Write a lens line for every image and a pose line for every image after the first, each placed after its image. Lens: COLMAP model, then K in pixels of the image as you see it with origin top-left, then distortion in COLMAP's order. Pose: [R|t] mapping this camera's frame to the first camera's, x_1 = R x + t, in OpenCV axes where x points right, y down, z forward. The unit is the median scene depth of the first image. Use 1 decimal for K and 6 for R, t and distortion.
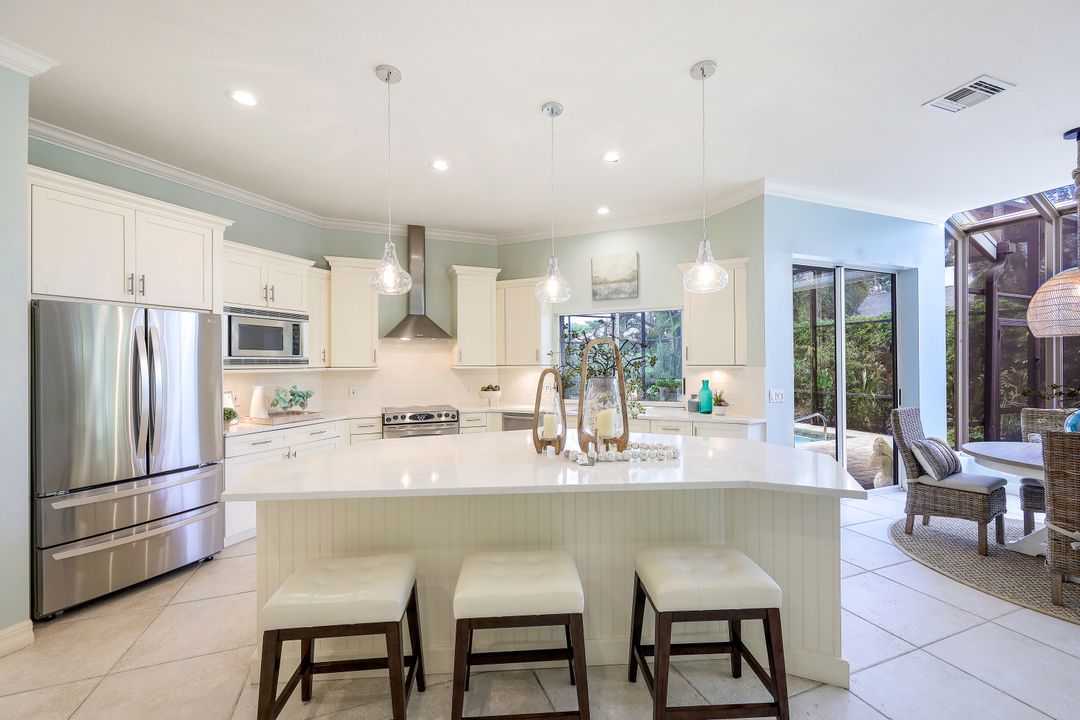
lens RADIAL K [[437.3, 0, 536.5], [0, 437.3, 357.4], [0, 0, 1]] dist [0.000701, -0.000304]
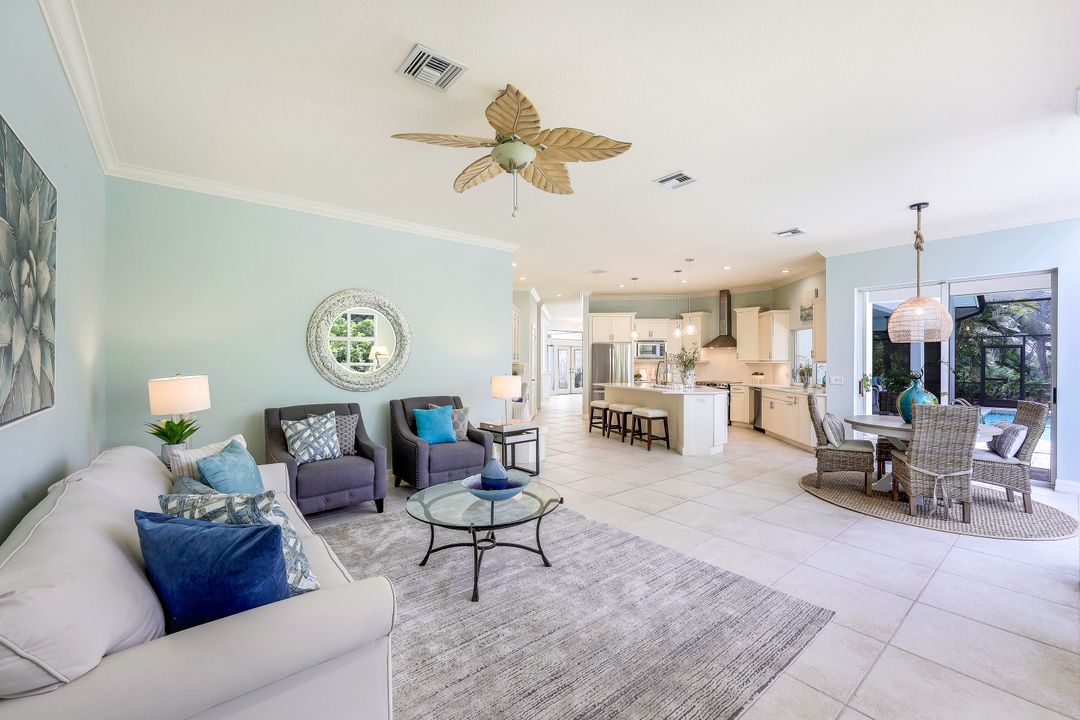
lens RADIAL K [[437.3, 0, 540.8], [0, 437.3, 360.0], [0, 0, 1]] dist [0.000701, -0.000304]
pose [[0.319471, 0.006629, -0.947573, 1.472123], [0.002900, 0.999964, 0.007973, -0.003196], [0.947592, -0.005295, 0.319440, -0.458490]]
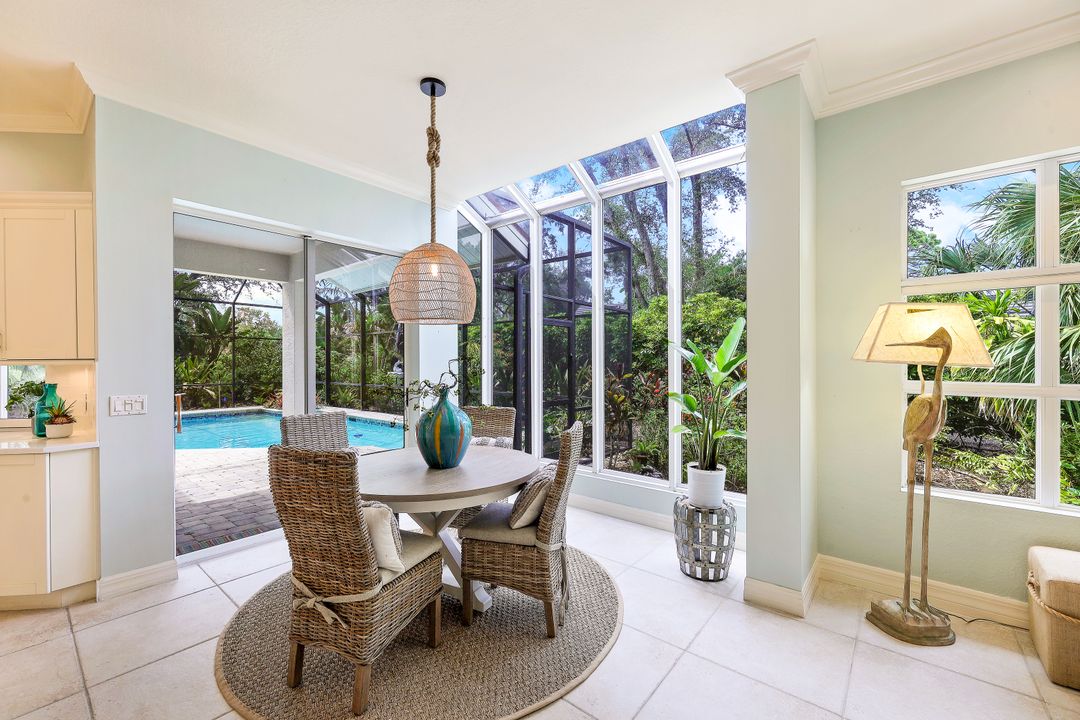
lens RADIAL K [[438.7, 0, 536.8], [0, 438.7, 362.0], [0, 0, 1]] dist [0.008925, -0.000288]
pose [[0.873225, -0.000554, 0.487317, 0.654520], [-0.002956, 0.999975, 0.006434, 0.013585], [-0.487308, -0.007059, 0.873202, 0.094348]]
